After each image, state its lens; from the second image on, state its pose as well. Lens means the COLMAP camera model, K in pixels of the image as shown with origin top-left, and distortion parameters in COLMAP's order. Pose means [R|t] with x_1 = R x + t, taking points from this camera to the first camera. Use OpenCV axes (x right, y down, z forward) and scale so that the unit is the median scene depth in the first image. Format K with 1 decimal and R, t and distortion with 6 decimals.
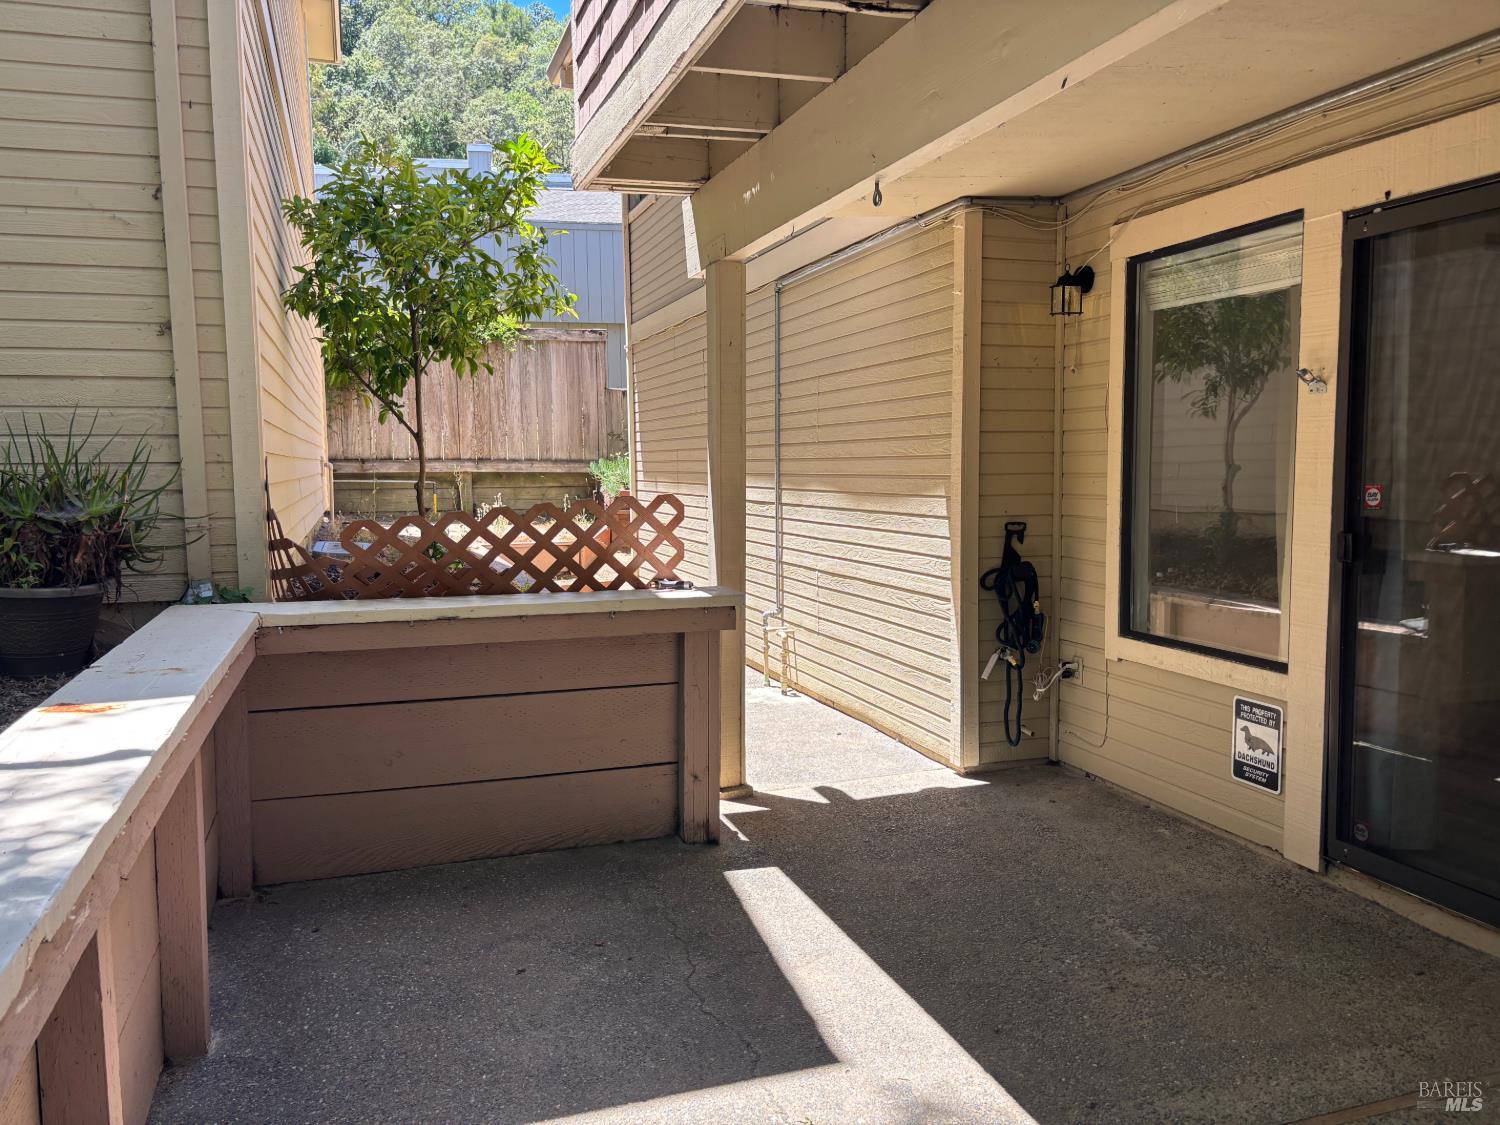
lens RADIAL K [[1138.1, 0, 754.6], [0, 1138.1, 565.2], [0, 0, 1]] dist [0.036560, -0.043512]
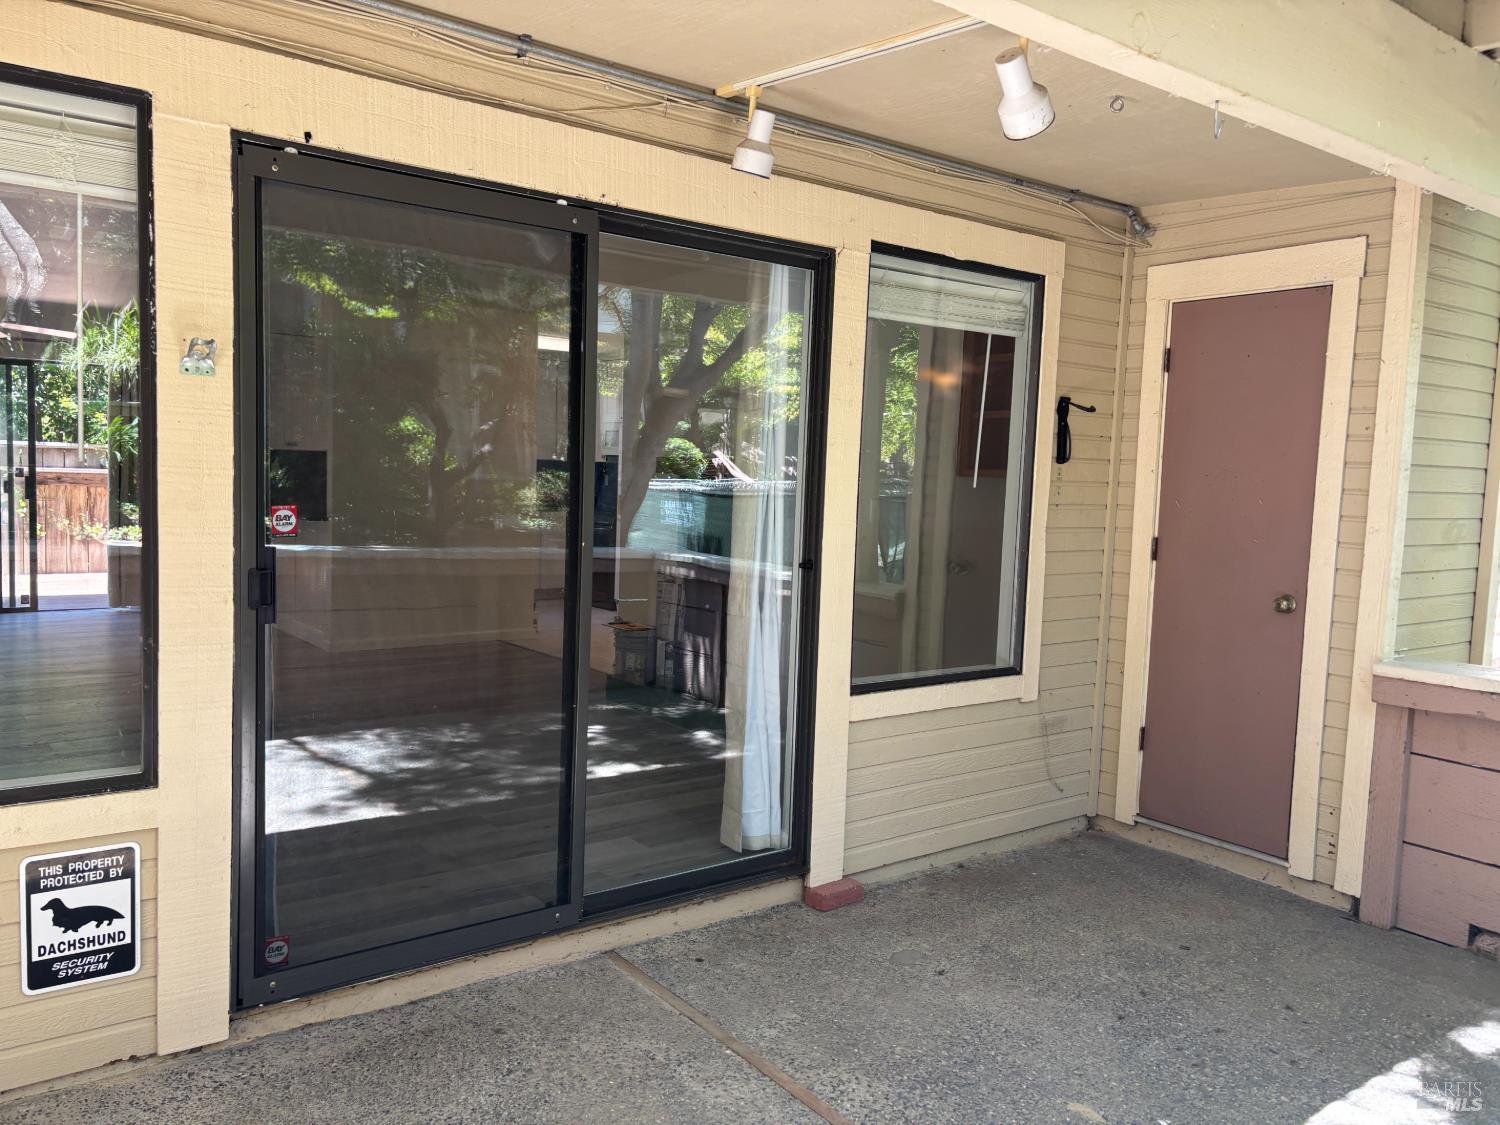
lens RADIAL K [[1138.1, 0, 750.6], [0, 1138.1, 558.4], [0, 0, 1]] dist [0.036560, -0.043512]
pose [[-0.327390, -0.073825, 0.942001, -0.278770], [0.050791, 0.994127, 0.095563, -0.087017], [-0.943523, 0.079132, -0.321717, 0.897617]]
